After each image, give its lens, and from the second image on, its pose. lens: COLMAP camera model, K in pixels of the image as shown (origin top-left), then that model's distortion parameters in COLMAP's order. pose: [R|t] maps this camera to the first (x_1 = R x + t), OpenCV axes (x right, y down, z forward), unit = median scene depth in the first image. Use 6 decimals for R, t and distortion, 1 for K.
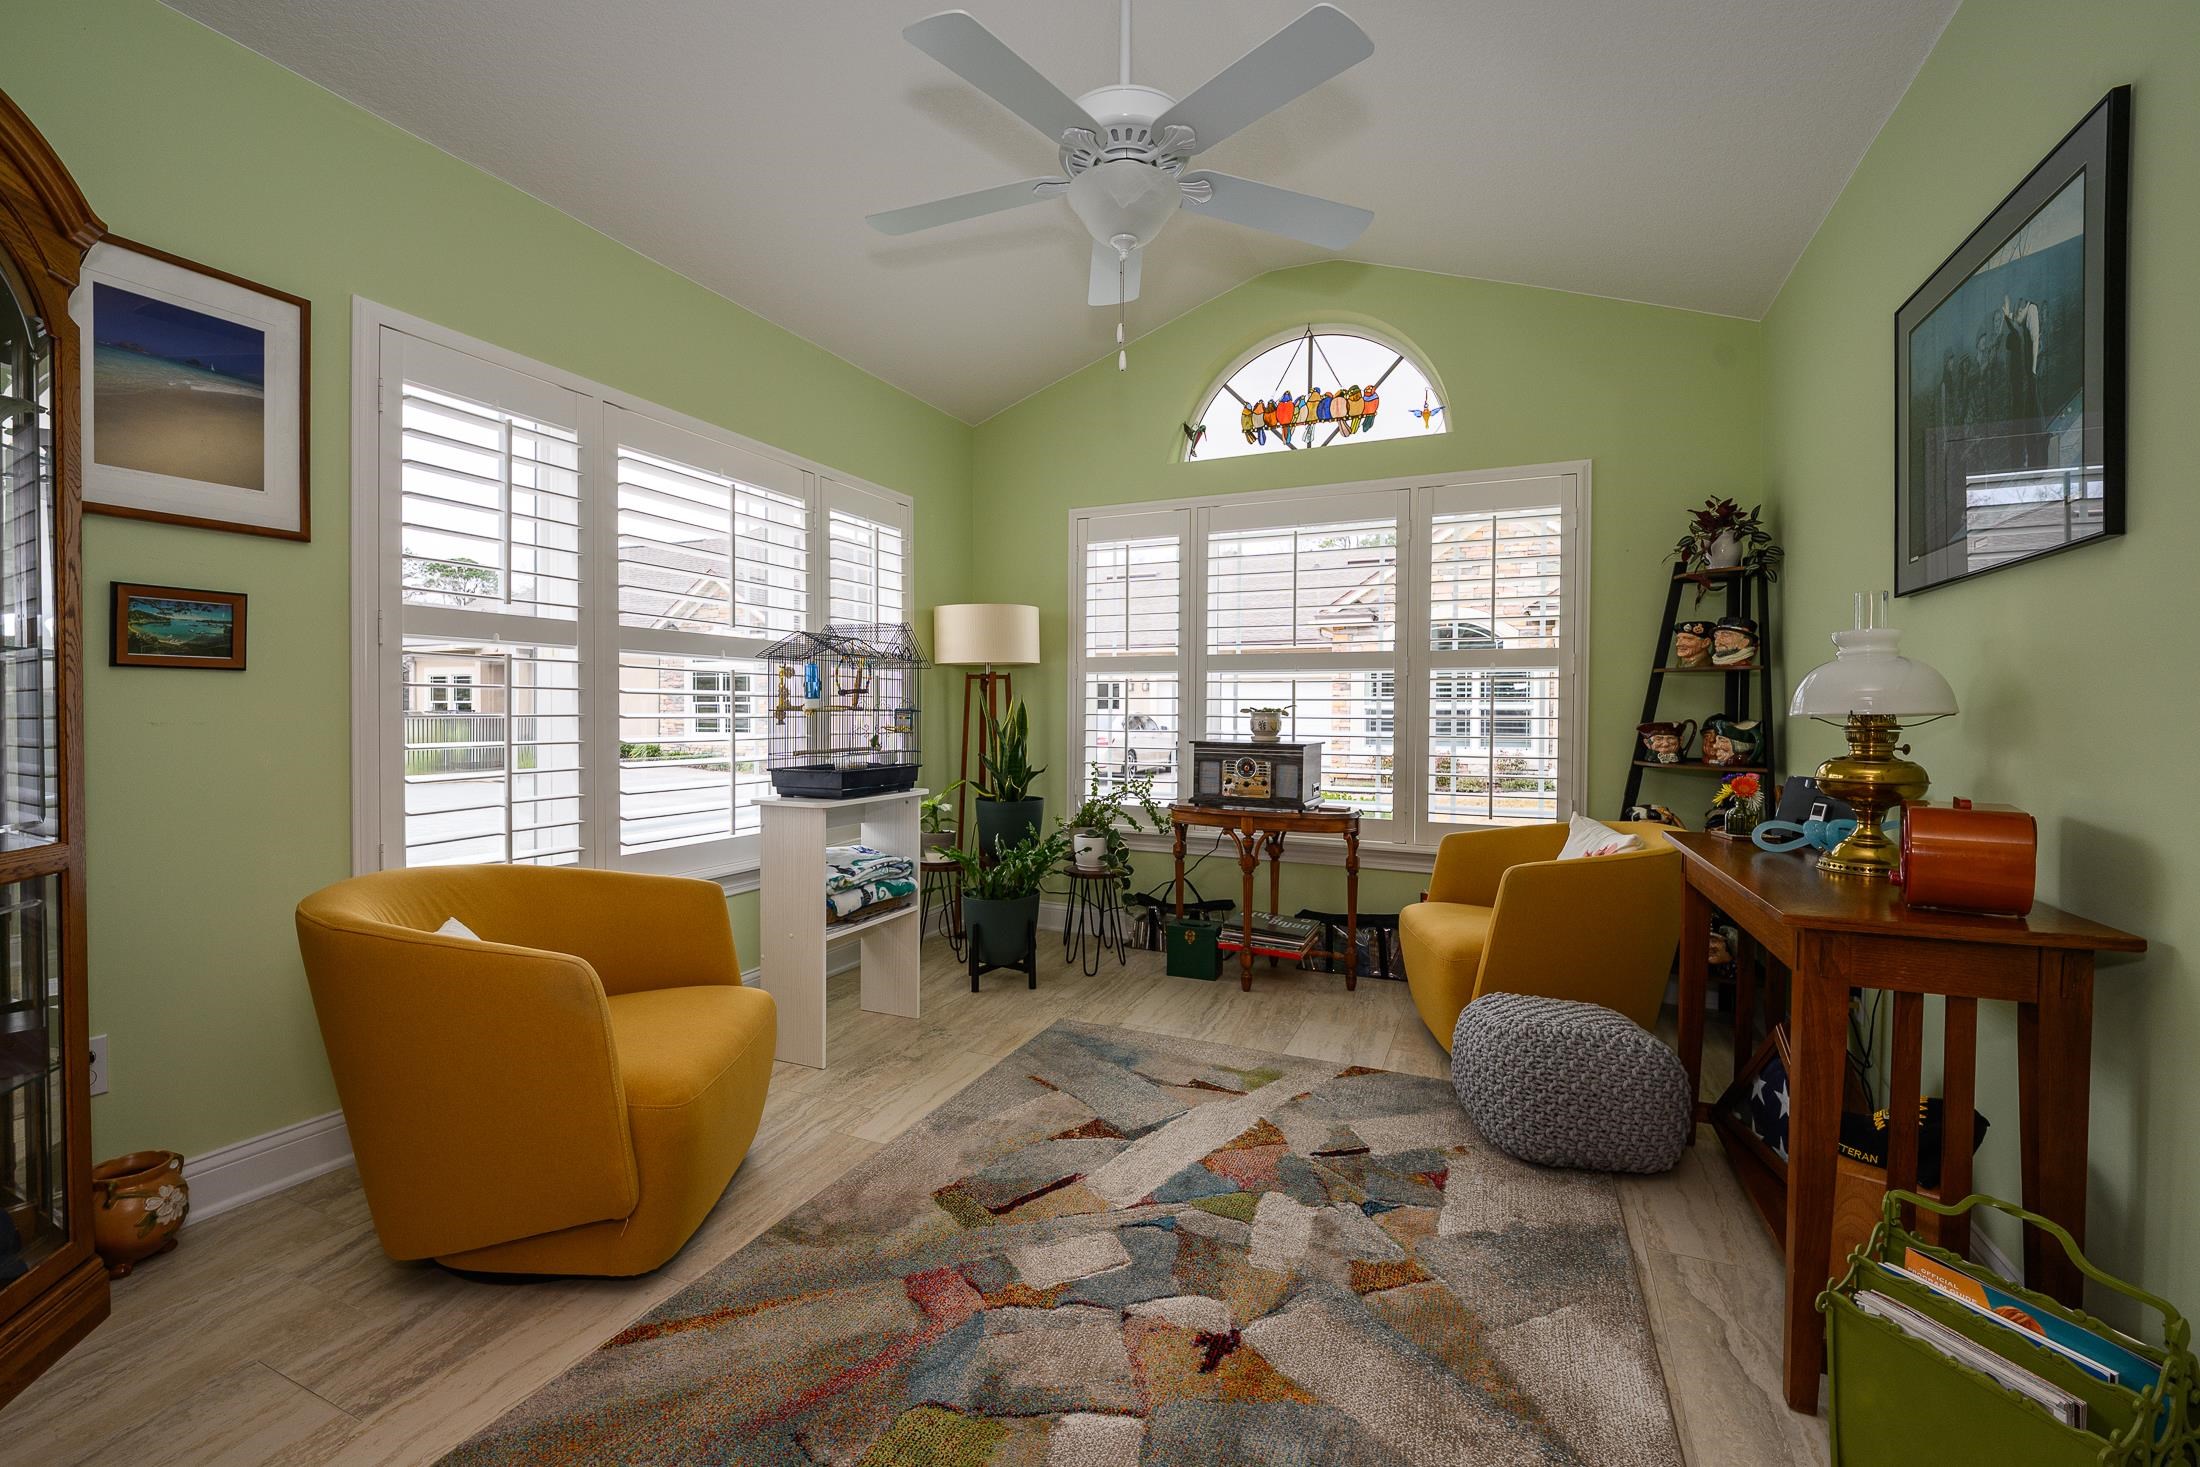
lens RADIAL K [[932.1, 0, 1089.8], [0, 932.1, 723.1], [0, 0, 1]] dist [-0.012634, -0.000613]
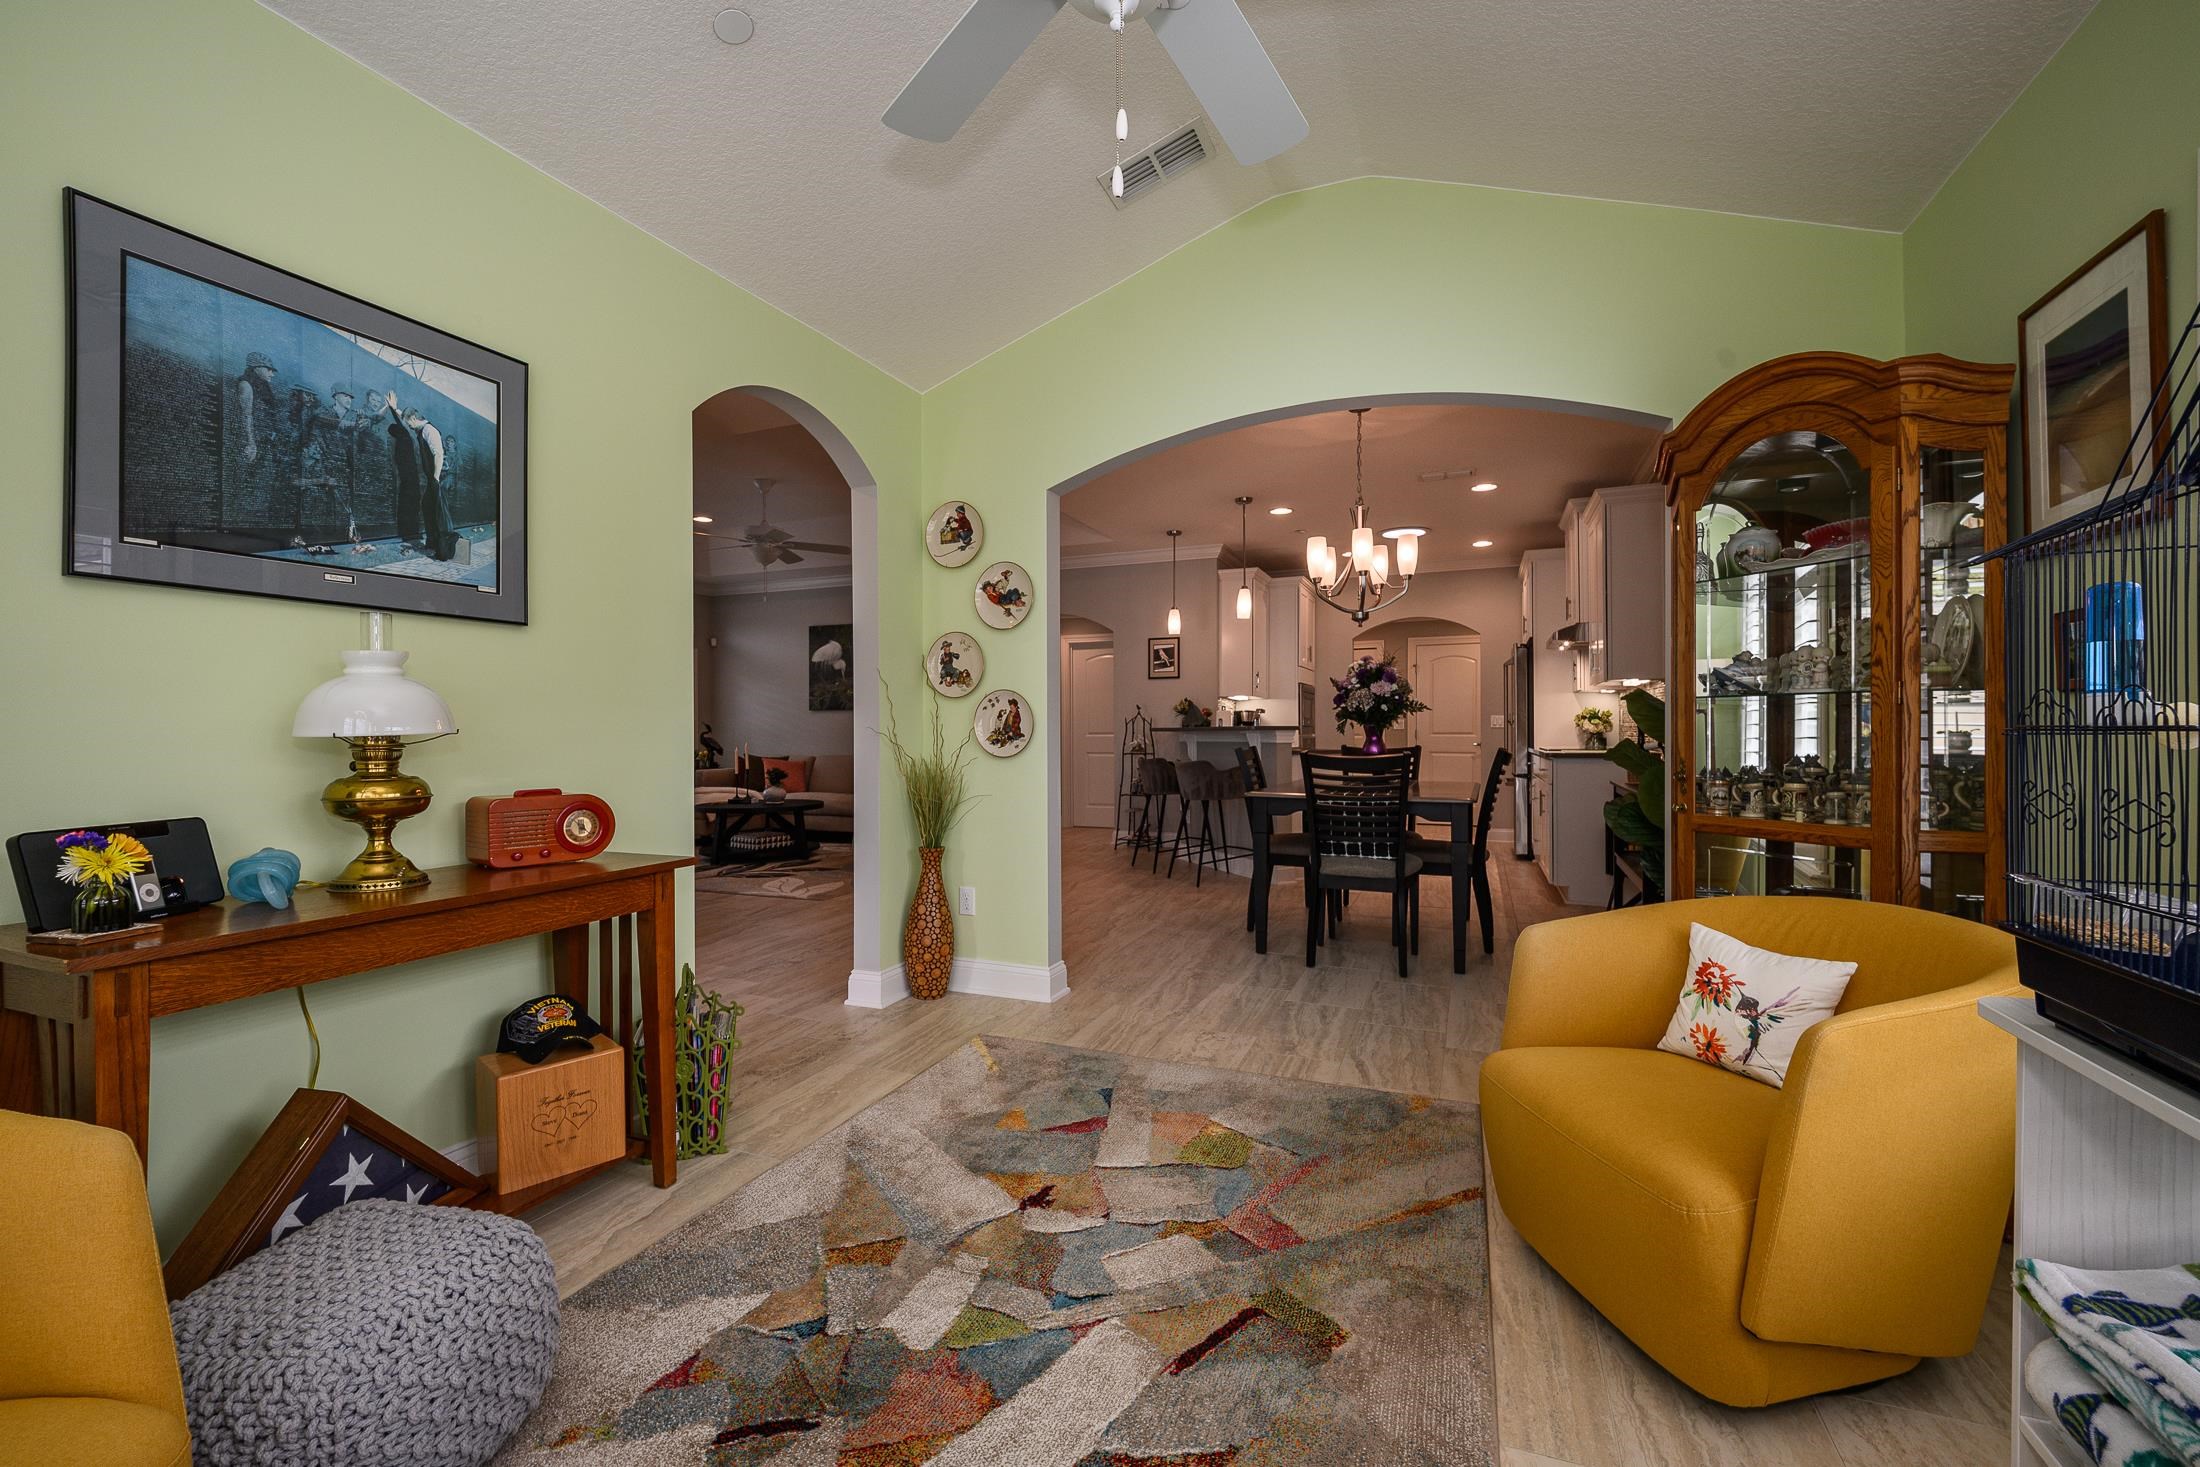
lens RADIAL K [[875.3, 0, 1061.7], [0, 875.3, 735.5], [0, 0, 1]] dist [0.000613, 0.000001]
pose [[-0.999993, -0.001302, 0.003540, 0.083524], [-0.001255, 0.999910, 0.013331, -0.020229], [-0.003557, 0.013327, -0.999905, 1.896826]]
